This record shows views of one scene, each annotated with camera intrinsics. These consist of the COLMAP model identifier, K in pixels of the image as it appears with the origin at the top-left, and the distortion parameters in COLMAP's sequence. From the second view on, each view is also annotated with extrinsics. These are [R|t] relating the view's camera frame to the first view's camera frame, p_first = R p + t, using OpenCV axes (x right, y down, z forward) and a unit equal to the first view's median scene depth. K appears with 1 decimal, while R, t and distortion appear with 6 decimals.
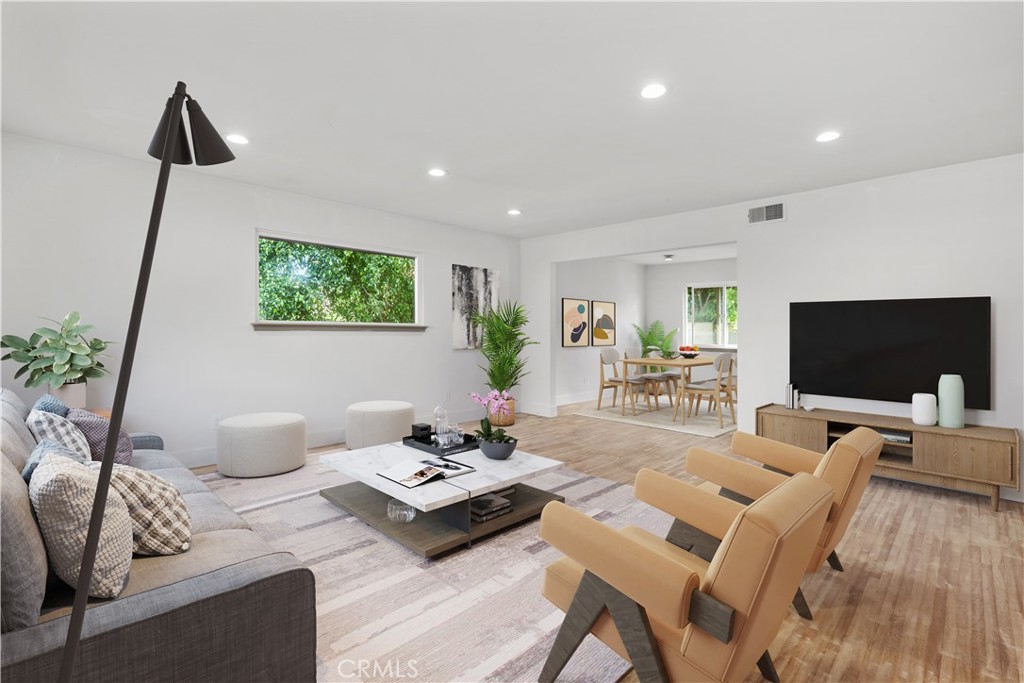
lens RADIAL K [[465.3, 0, 513.8], [0, 465.3, 332.1], [0, 0, 1]] dist [-0.015468, 0.000301]
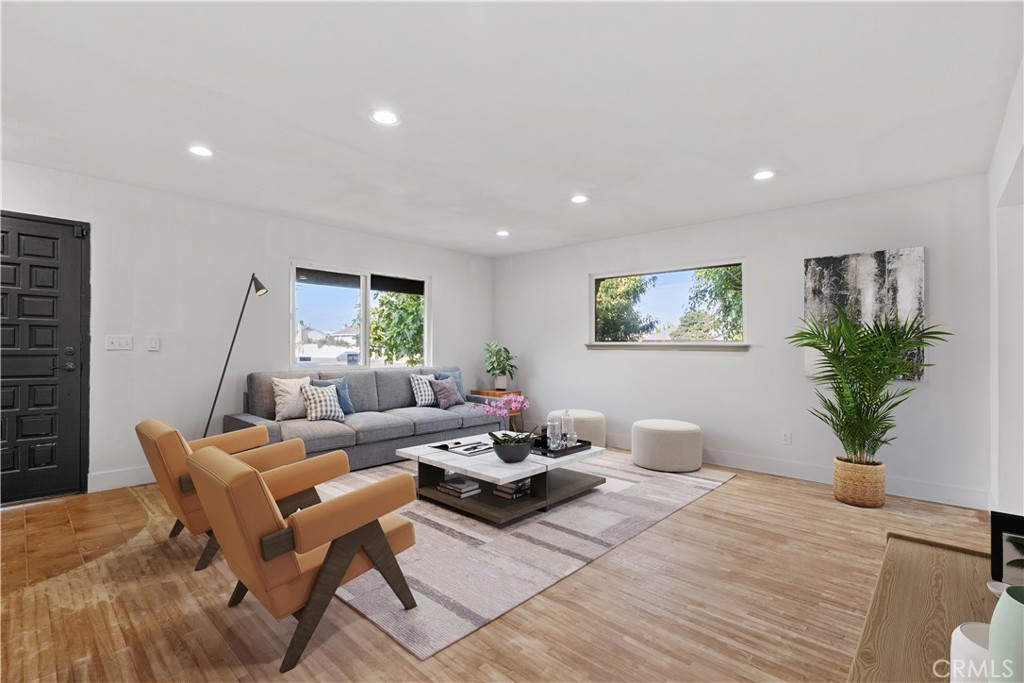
lens RADIAL K [[465.3, 0, 513.2], [0, 465.3, 347.7], [0, 0, 1]] dist [-0.015468, 0.000301]
pose [[0.039008, -0.007493, -0.999211, 1.880083], [-0.011651, 0.999900, -0.007953, 0.011249], [0.999171, 0.011952, 0.038917, 1.702101]]
